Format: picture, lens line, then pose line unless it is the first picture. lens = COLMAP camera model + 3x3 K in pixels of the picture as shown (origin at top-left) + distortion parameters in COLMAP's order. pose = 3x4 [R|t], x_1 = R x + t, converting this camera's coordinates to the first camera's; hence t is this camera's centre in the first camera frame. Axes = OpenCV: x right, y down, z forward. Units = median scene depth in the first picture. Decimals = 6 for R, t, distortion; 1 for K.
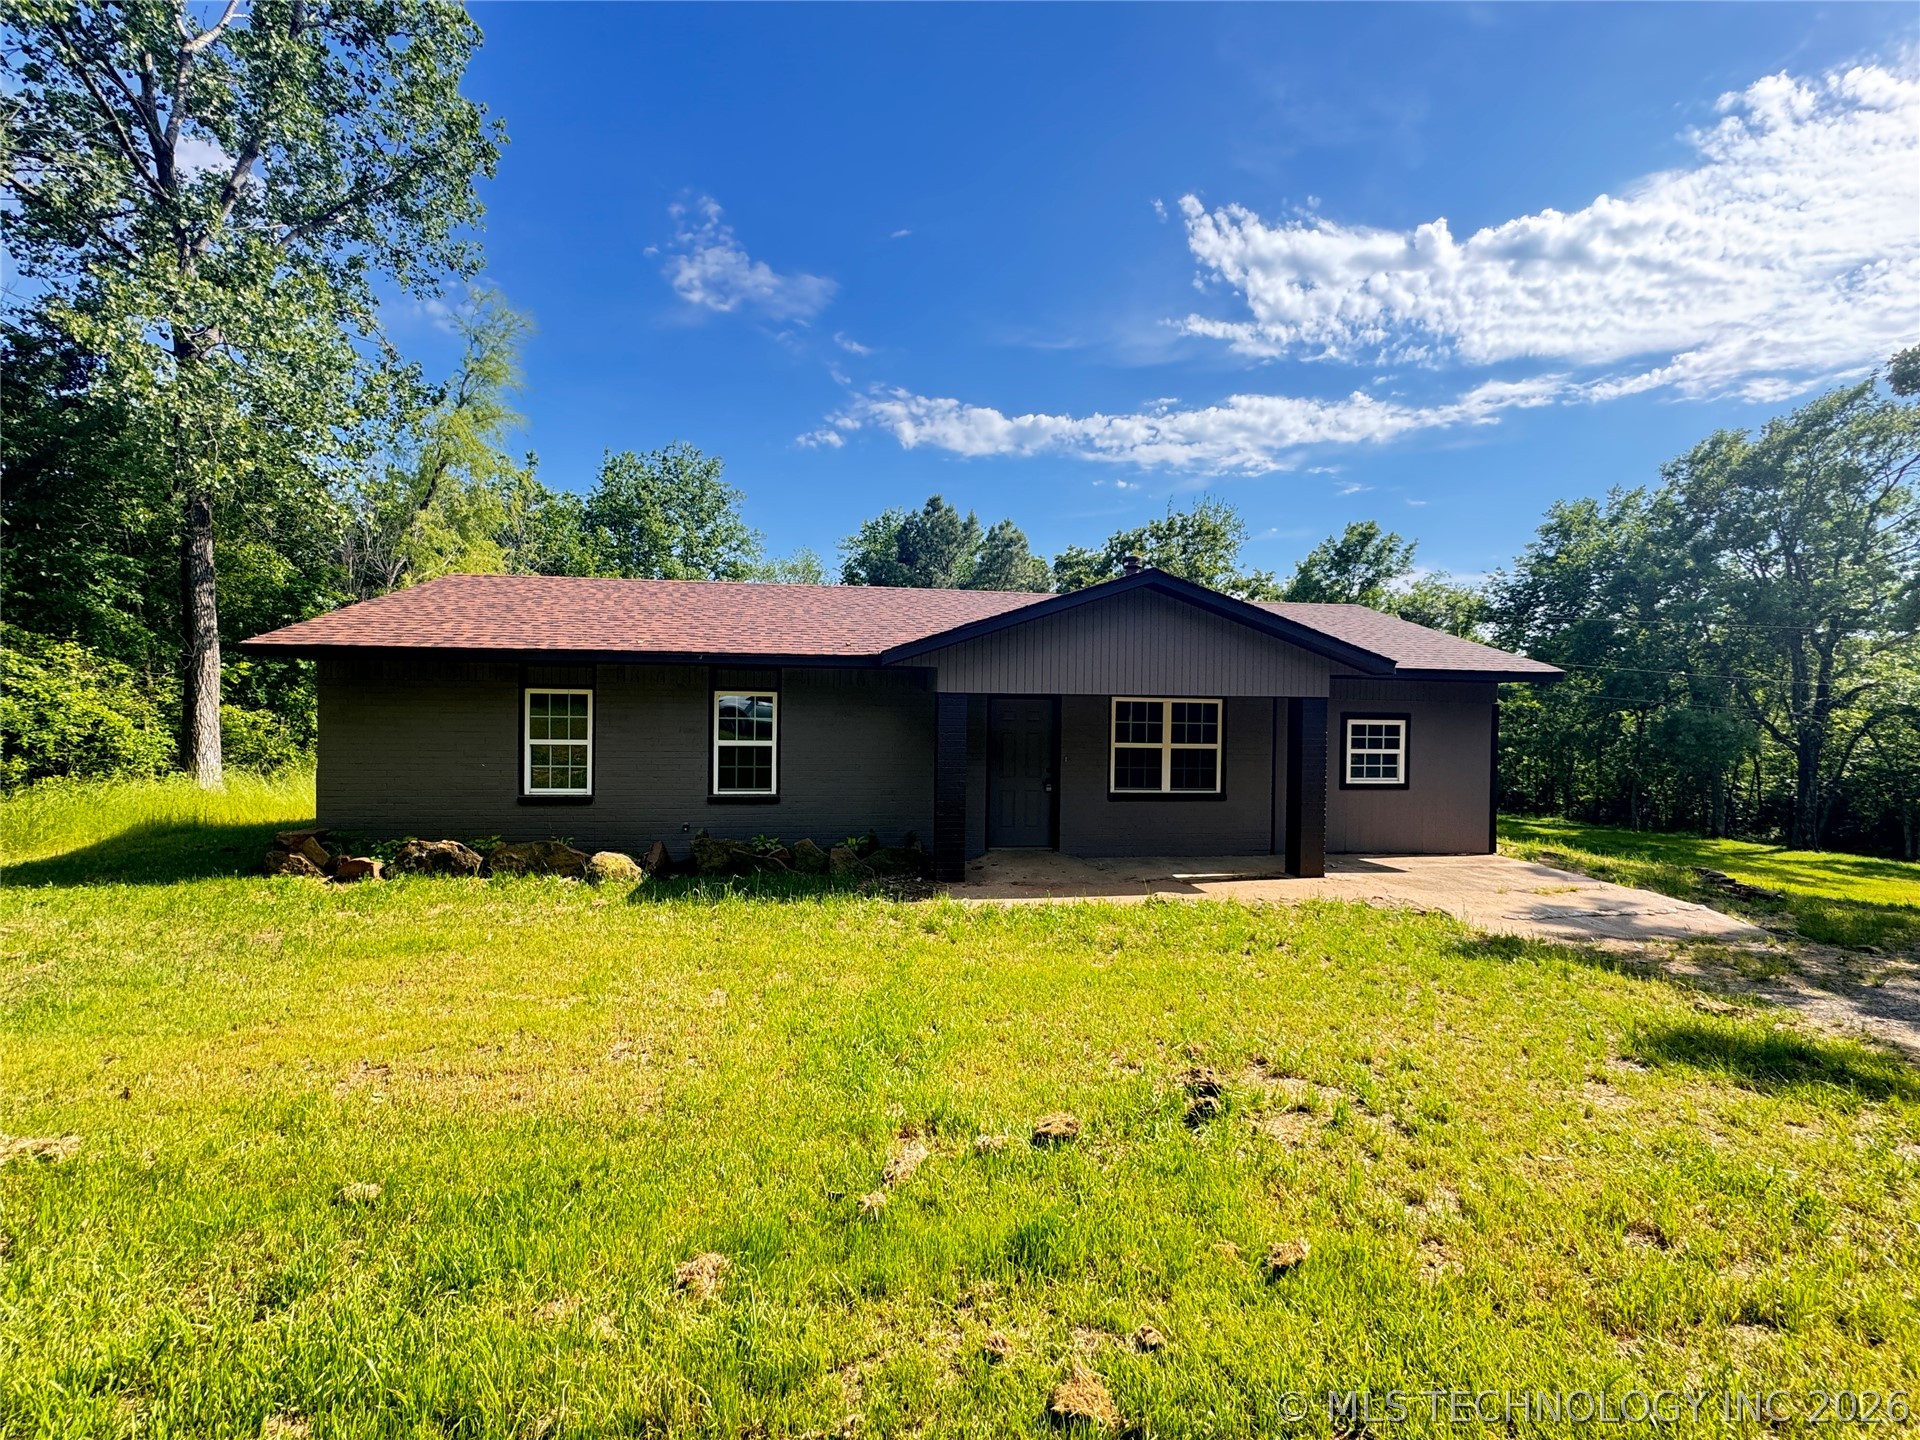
lens RADIAL K [[856.9, 0, 960.3], [0, 856.9, 732.5], [0, 0, 1]] dist [0.018051, -0.000007]
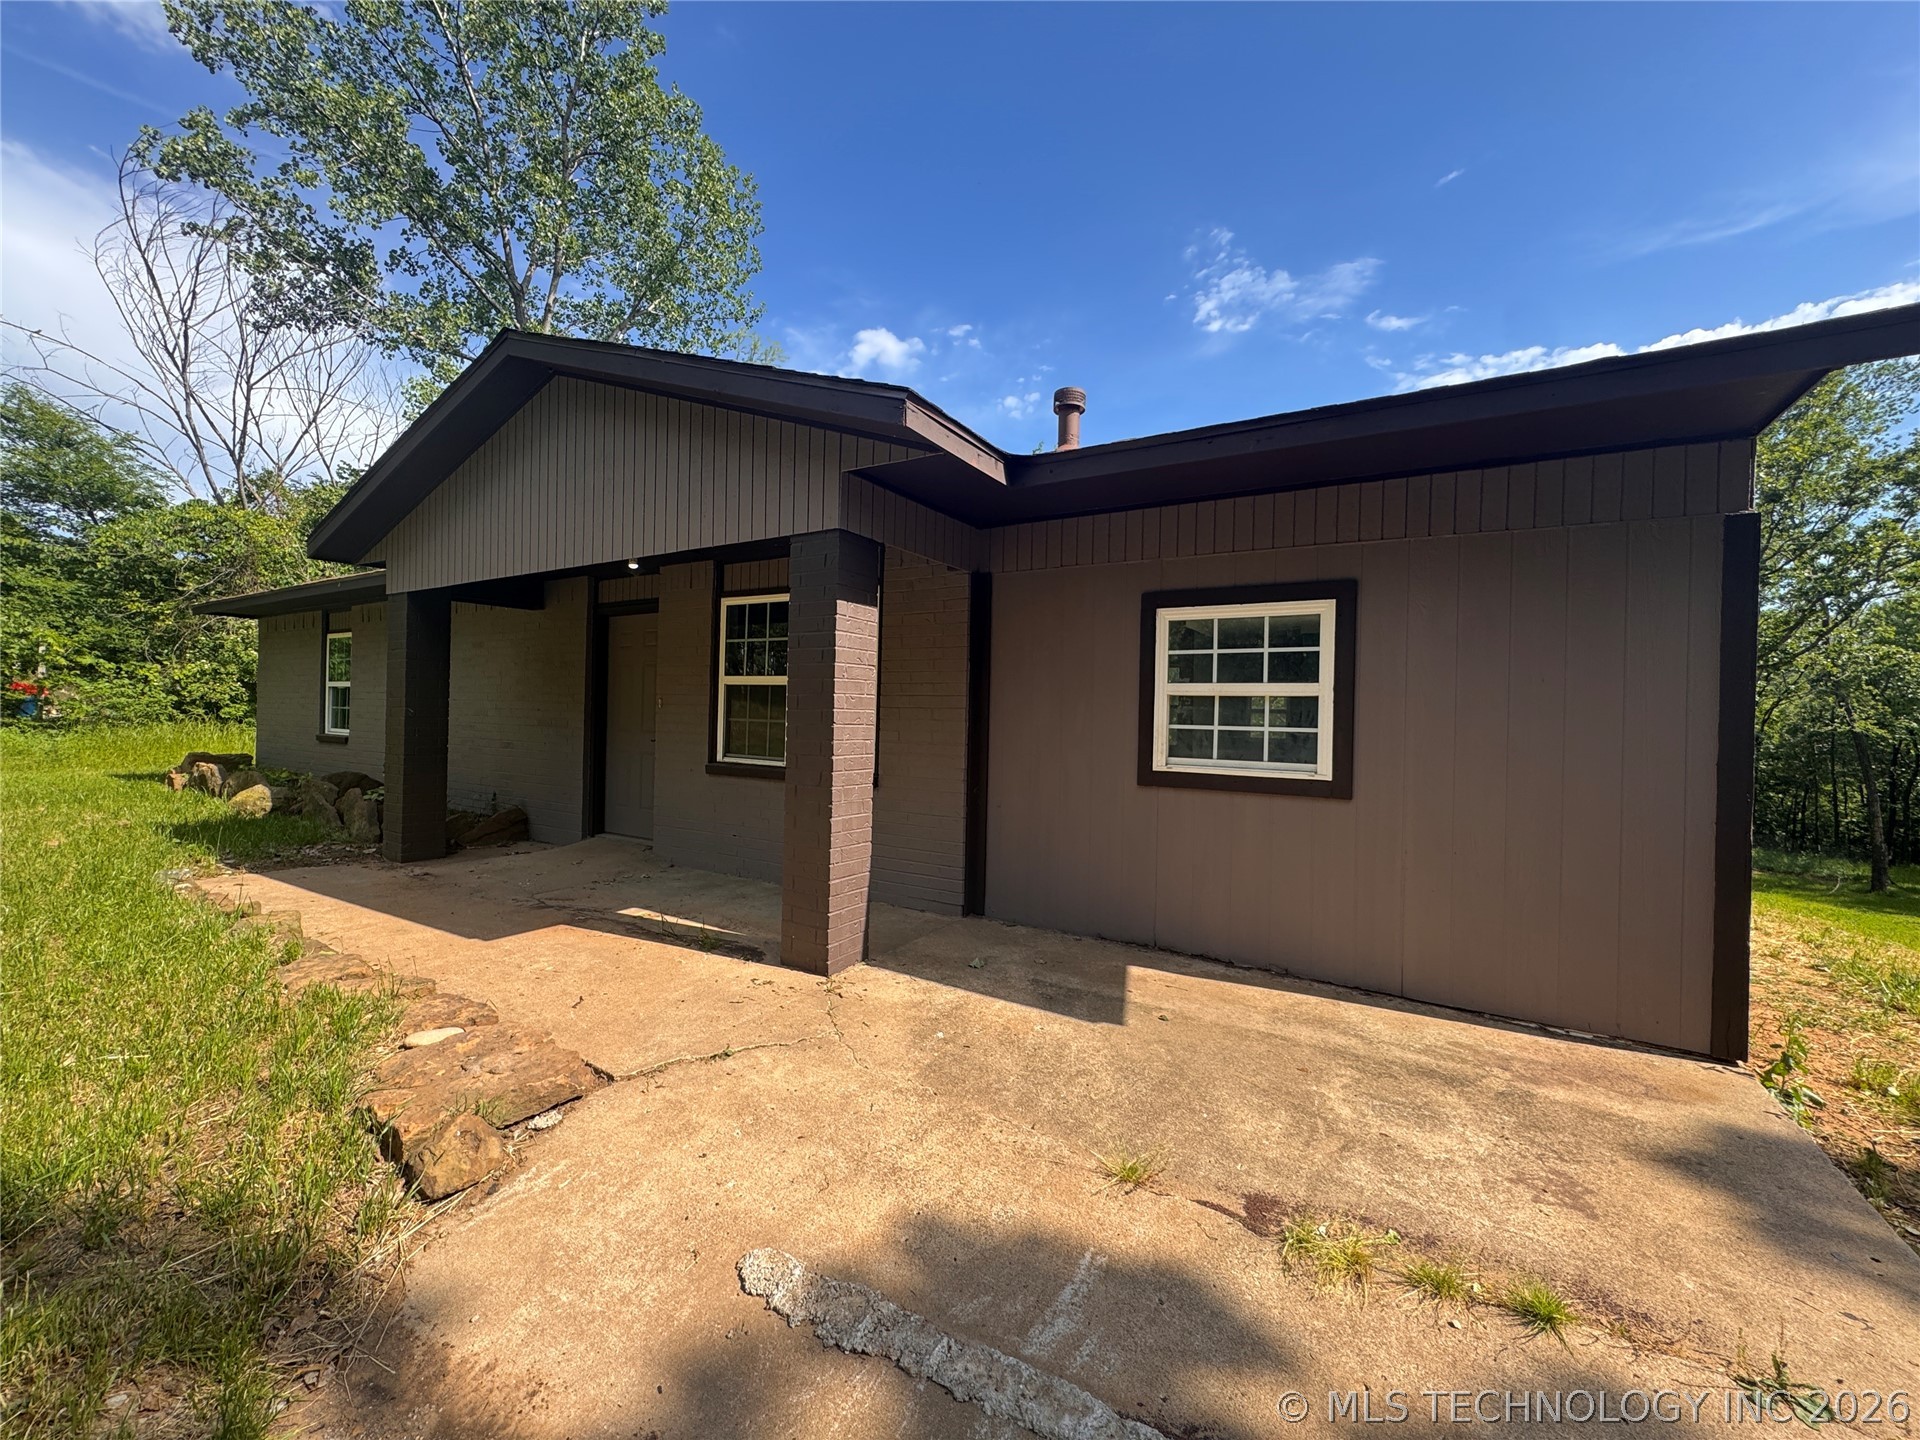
lens RADIAL K [[765.7, 0, 964.9], [0, 765.7, 714.7], [0, 0, 1]] dist [-0.002336, -0.000016]
pose [[0.735197, 0.001432, -0.677852, 0.555132], [-0.026849, 0.999275, -0.027009, 0.040260], [0.677321, 0.038057, 0.734702, 0.603325]]
